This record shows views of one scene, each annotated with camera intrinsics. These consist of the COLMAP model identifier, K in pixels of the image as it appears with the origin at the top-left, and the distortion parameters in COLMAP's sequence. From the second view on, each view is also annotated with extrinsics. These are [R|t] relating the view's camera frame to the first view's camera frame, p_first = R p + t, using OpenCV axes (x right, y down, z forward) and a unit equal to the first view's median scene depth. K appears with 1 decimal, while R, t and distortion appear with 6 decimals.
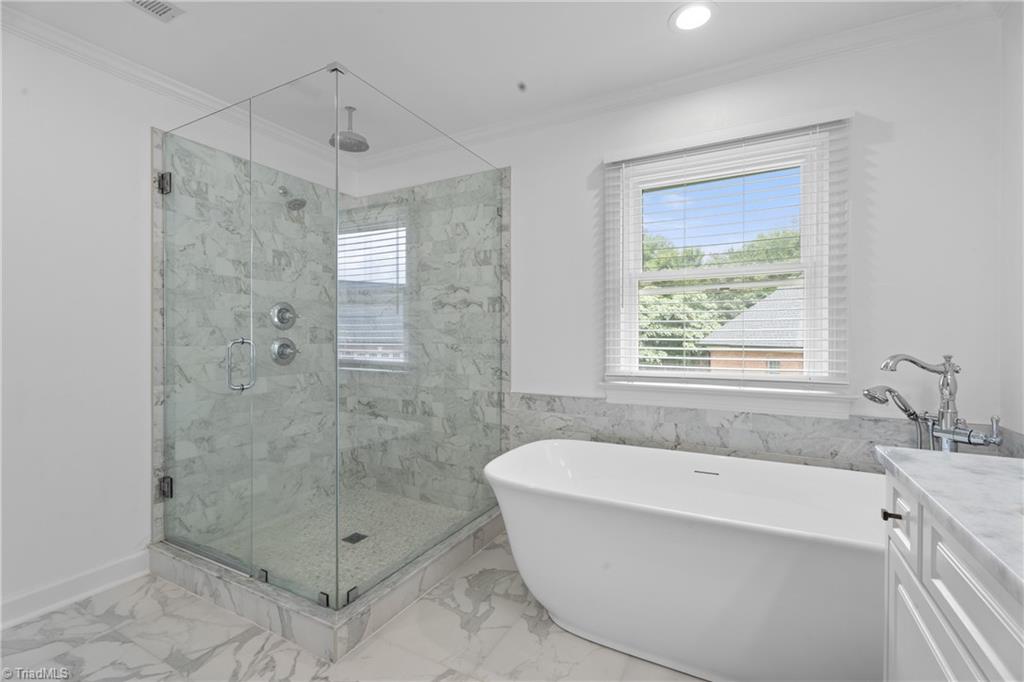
lens RADIAL K [[452.4, 0, 513.2], [0, 452.4, 339.1], [0, 0, 1]] dist [0.002260, 0.000189]
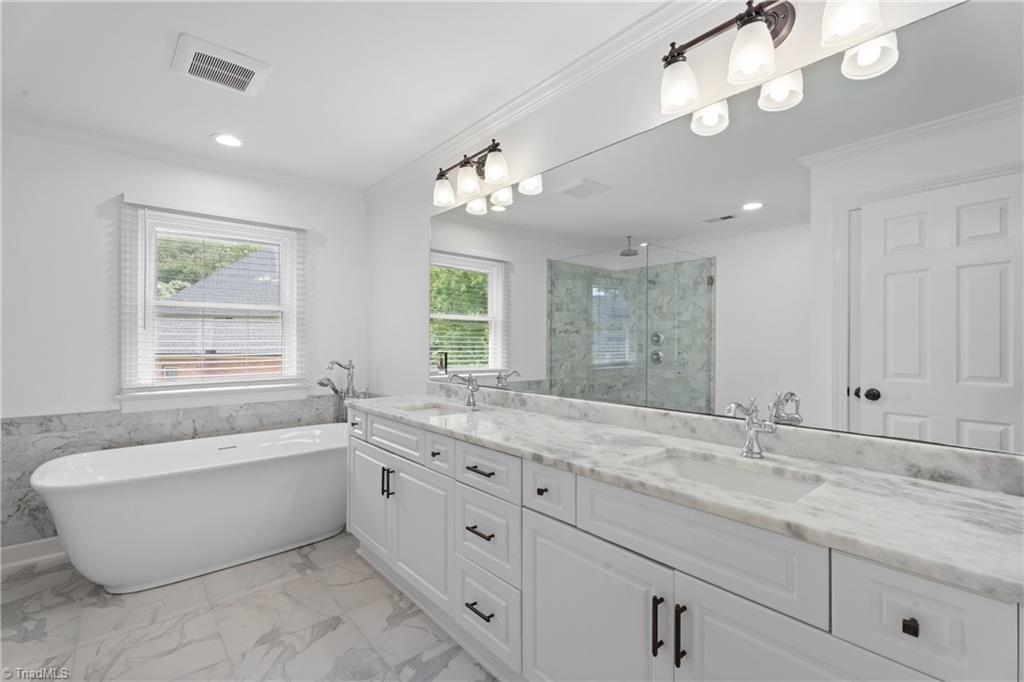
lens RADIAL K [[452.4, 0, 513.2], [0, 452.4, 339.1], [0, 0, 1]] dist [0.002260, 0.000189]
pose [[0.356163, 0.003853, 0.934416, -0.540879], [0.004564, 0.999972, -0.005863, -0.034812], [-0.934413, 0.006353, 0.356135, -0.331985]]
